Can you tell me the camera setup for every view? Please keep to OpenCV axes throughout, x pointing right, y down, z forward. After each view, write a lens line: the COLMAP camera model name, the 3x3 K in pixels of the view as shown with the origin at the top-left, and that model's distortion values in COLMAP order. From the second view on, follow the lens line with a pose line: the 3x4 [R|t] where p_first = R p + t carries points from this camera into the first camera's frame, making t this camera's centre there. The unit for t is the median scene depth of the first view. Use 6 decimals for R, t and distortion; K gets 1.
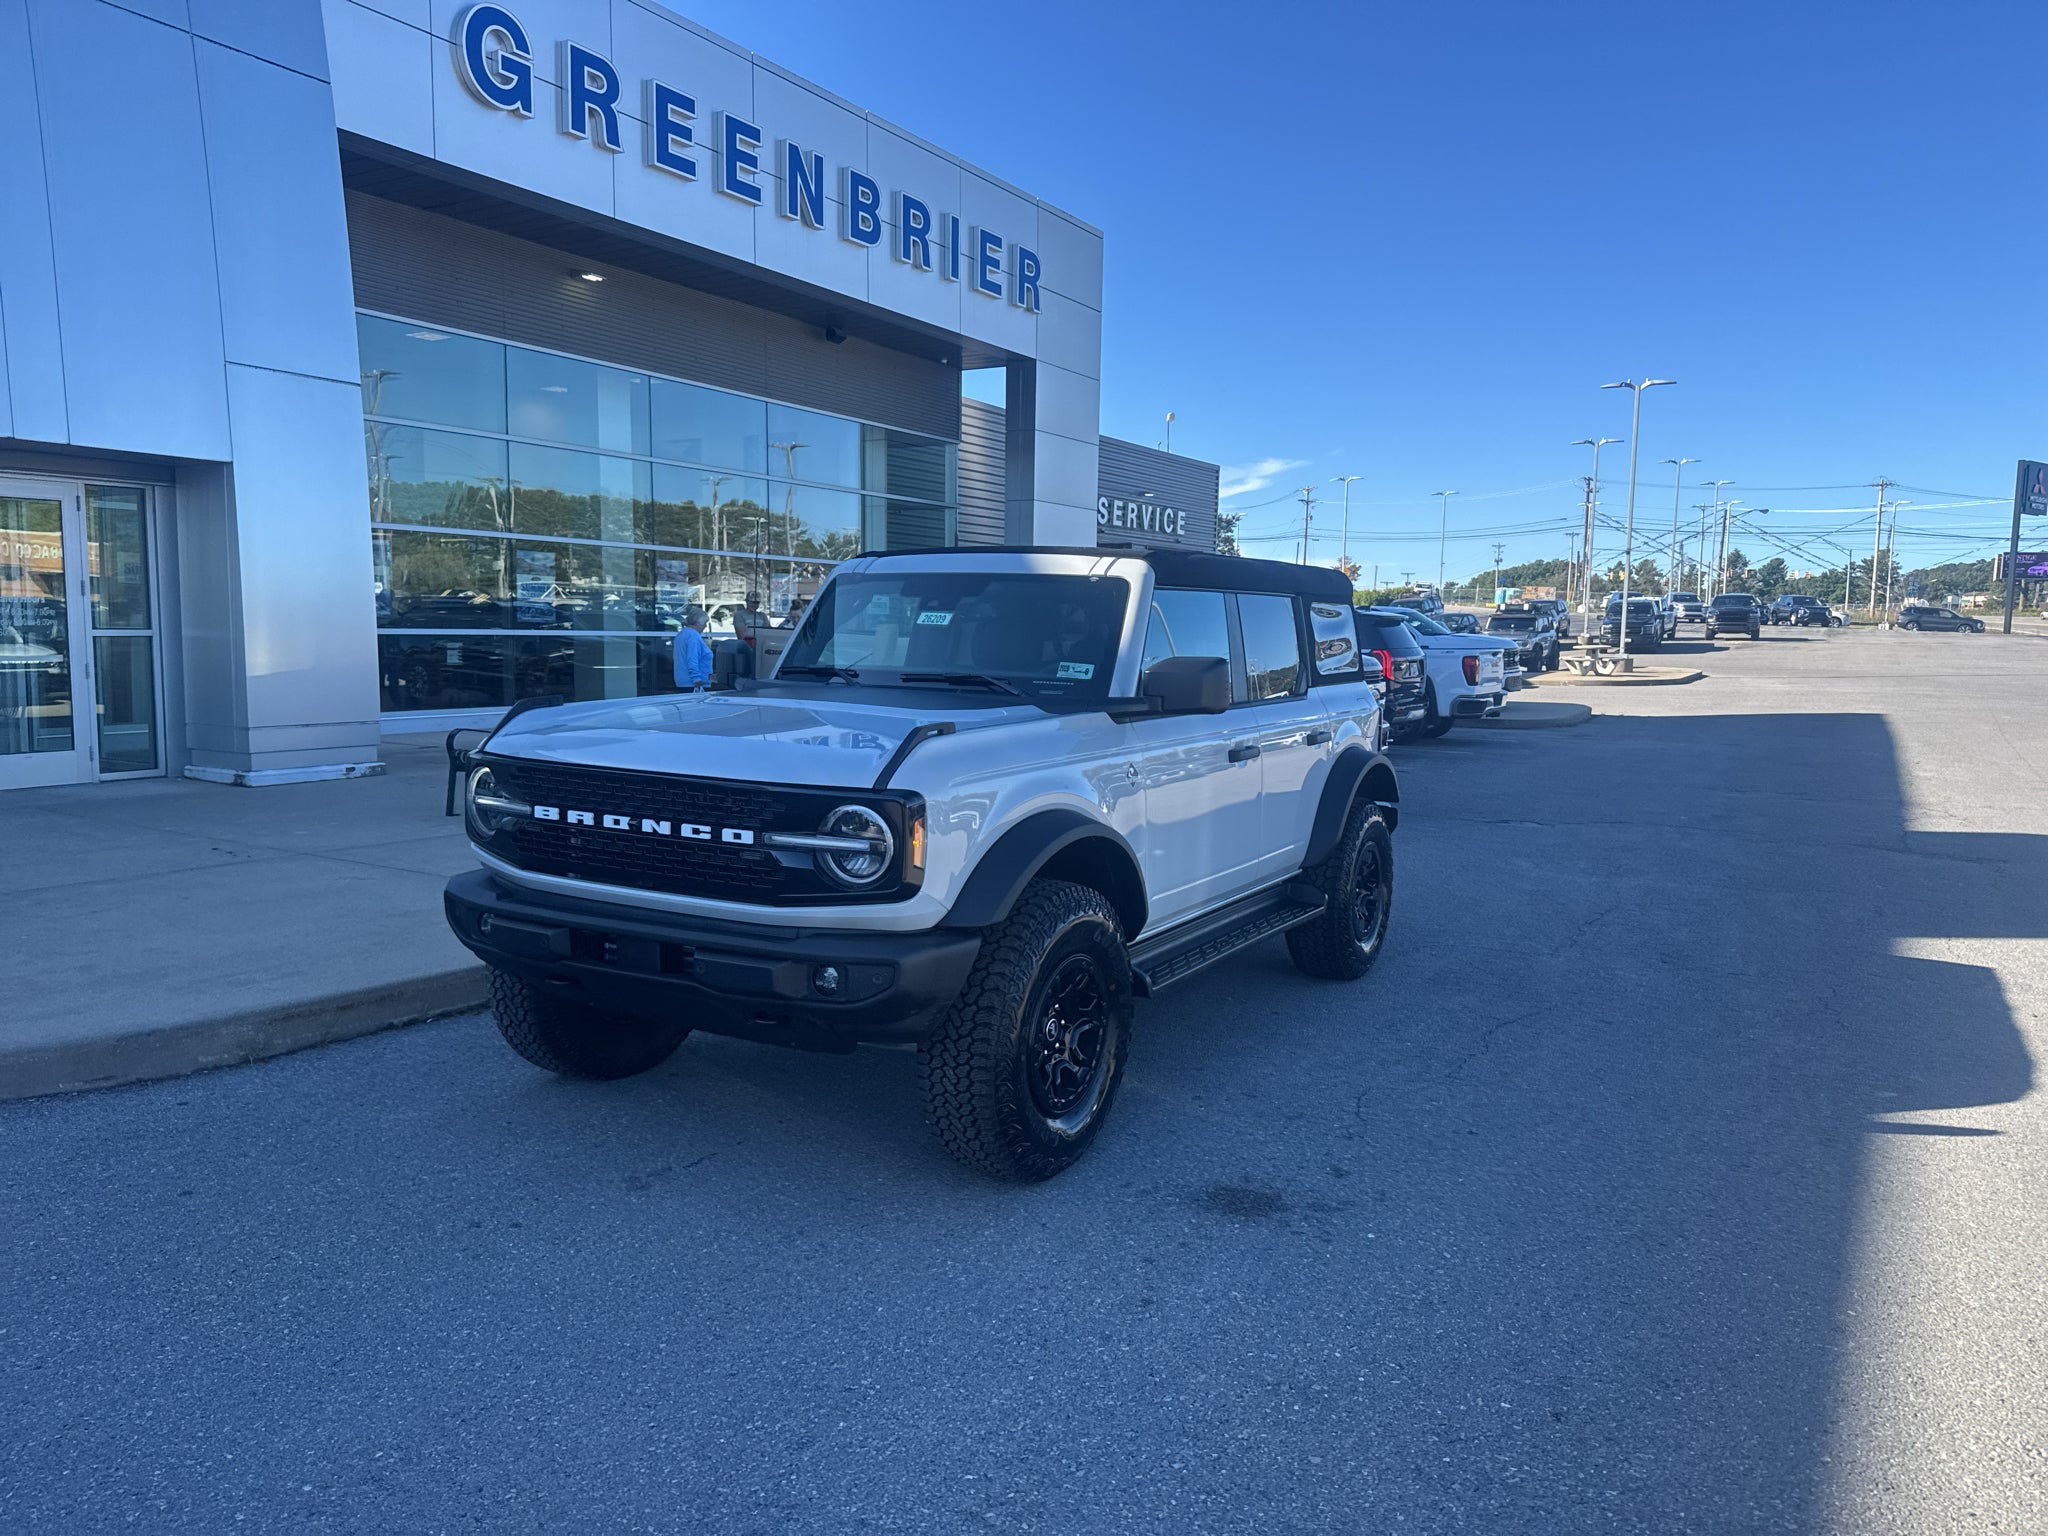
lens RADIAL K [[1429.3, 0, 1029.6], [0, 1429.3, 778.5], [0, 0, 1]] dist [0.107455, -0.162561]
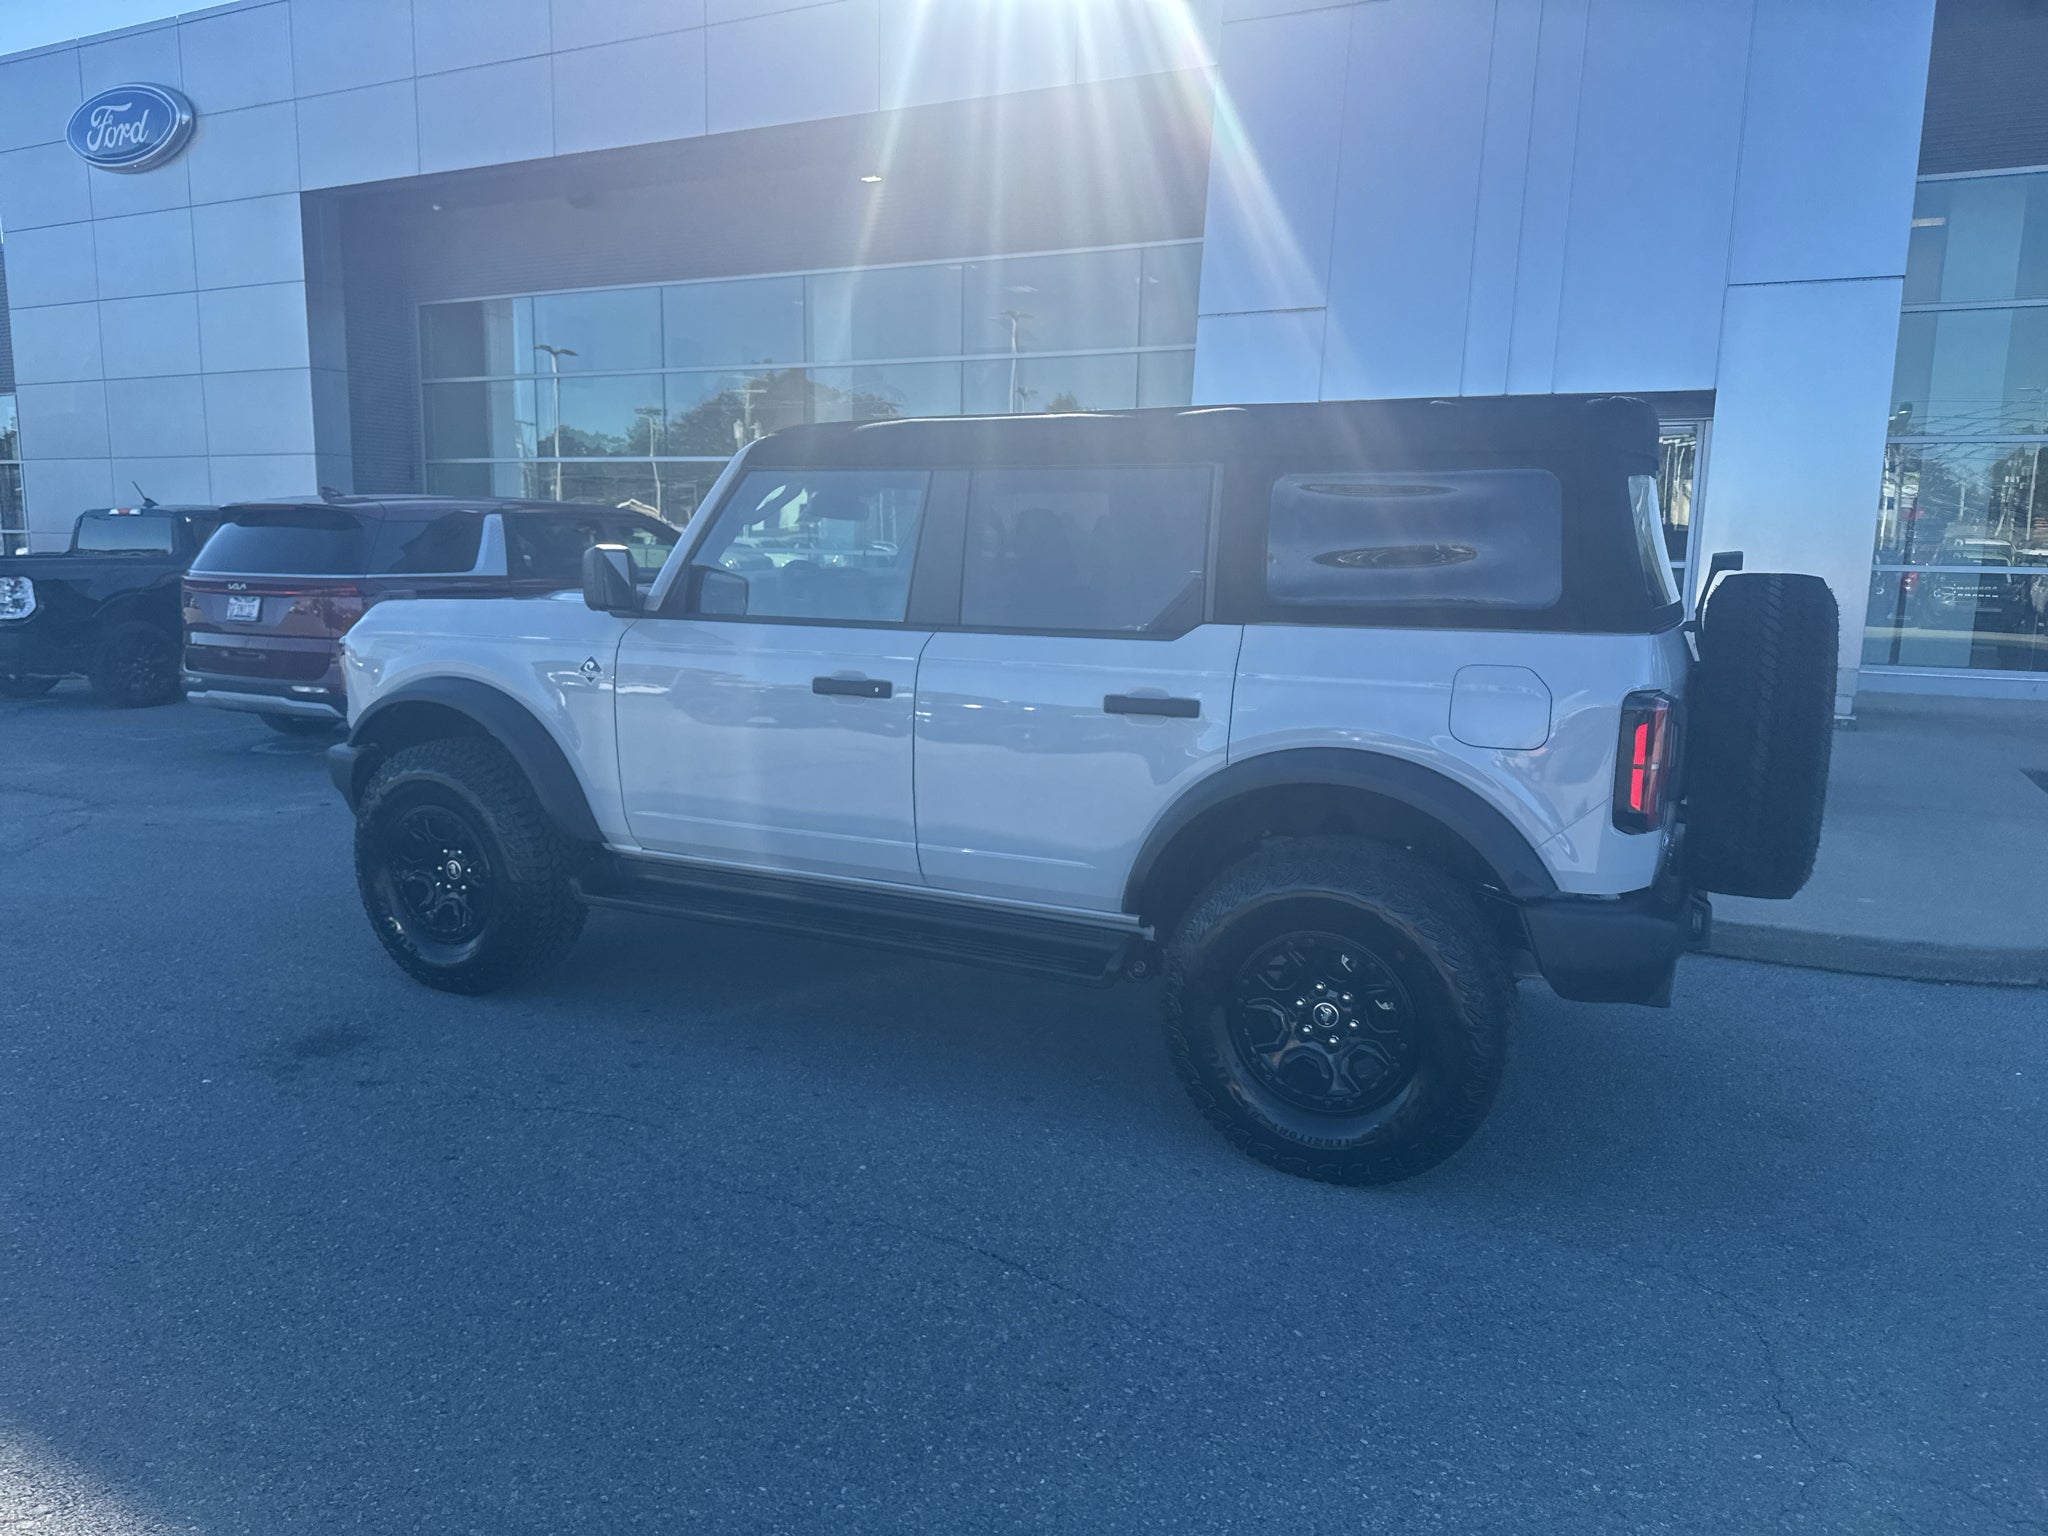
lens RADIAL K [[1476.7, 0, 1019.2], [0, 1476.7, 776.1], [0, 0, 1]] dist [0.004018, -0.005853]
pose [[0.069623, 0.146796, -0.986714, 0.316383], [-0.122379, 0.982900, 0.137593, -0.030411], [0.990038, 0.111173, 0.086397, 0.353604]]
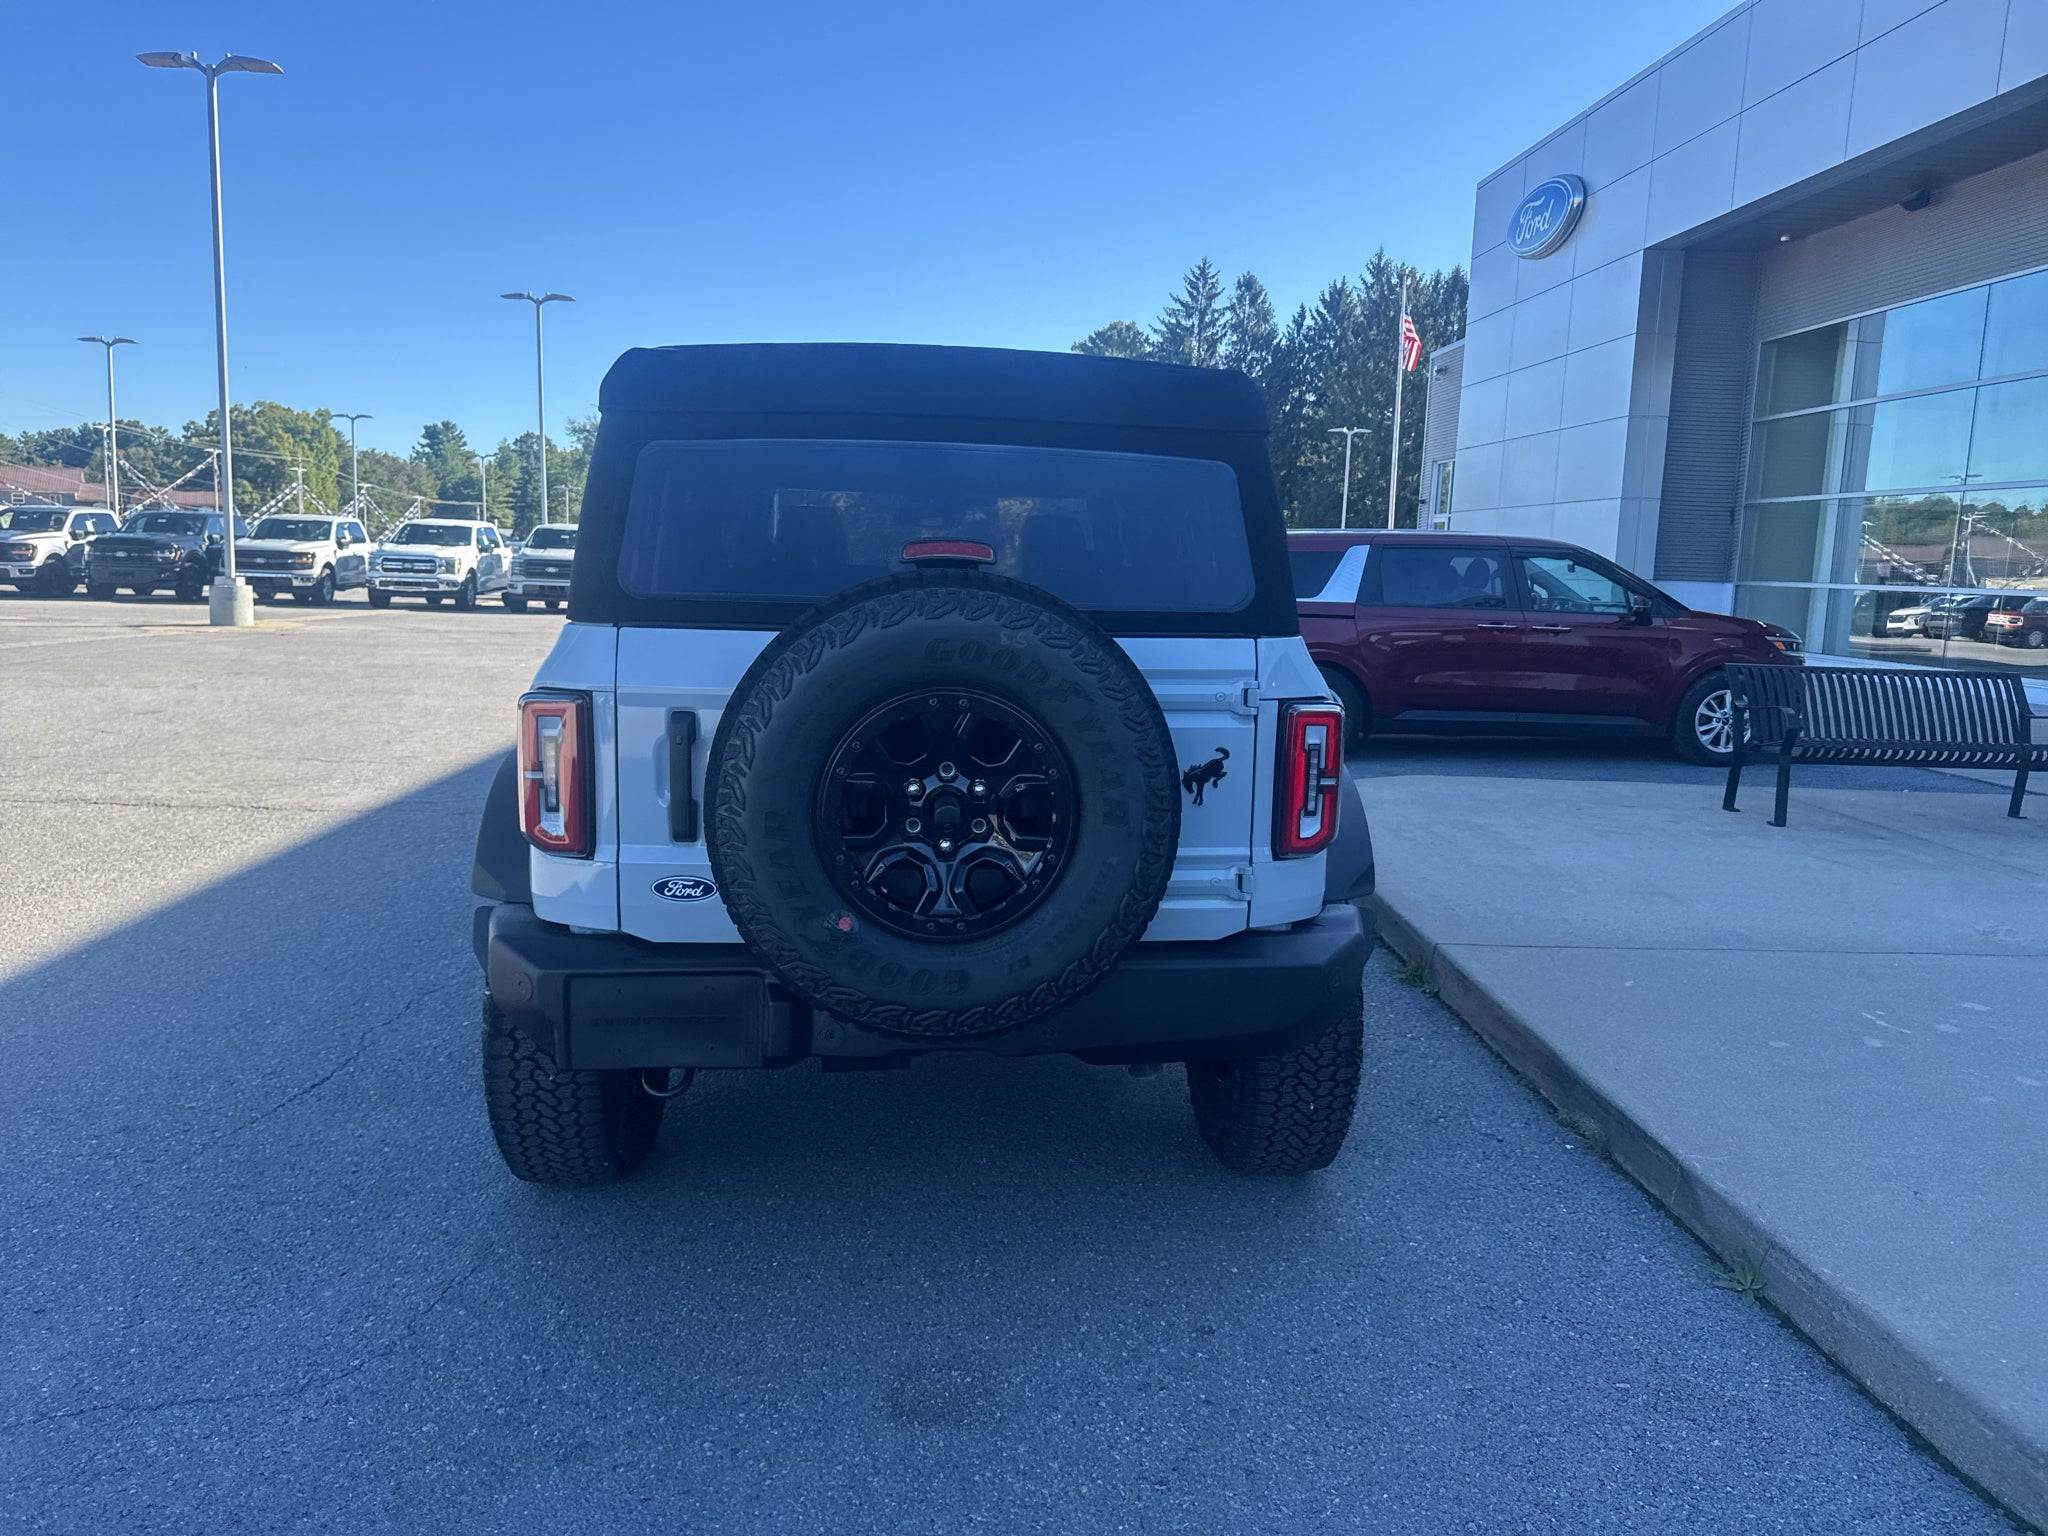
lens RADIAL K [[1442.4, 0, 1028.5], [0, 1442.4, 764.5], [0, 0, 1]] dist [0.056777, -0.075275]
pose [[-0.824367, 0.044116, -0.564334, 0.162021], [-0.100841, 0.969565, 0.223102, -0.060560], [0.557001, 0.240826, -0.794829, 0.636914]]
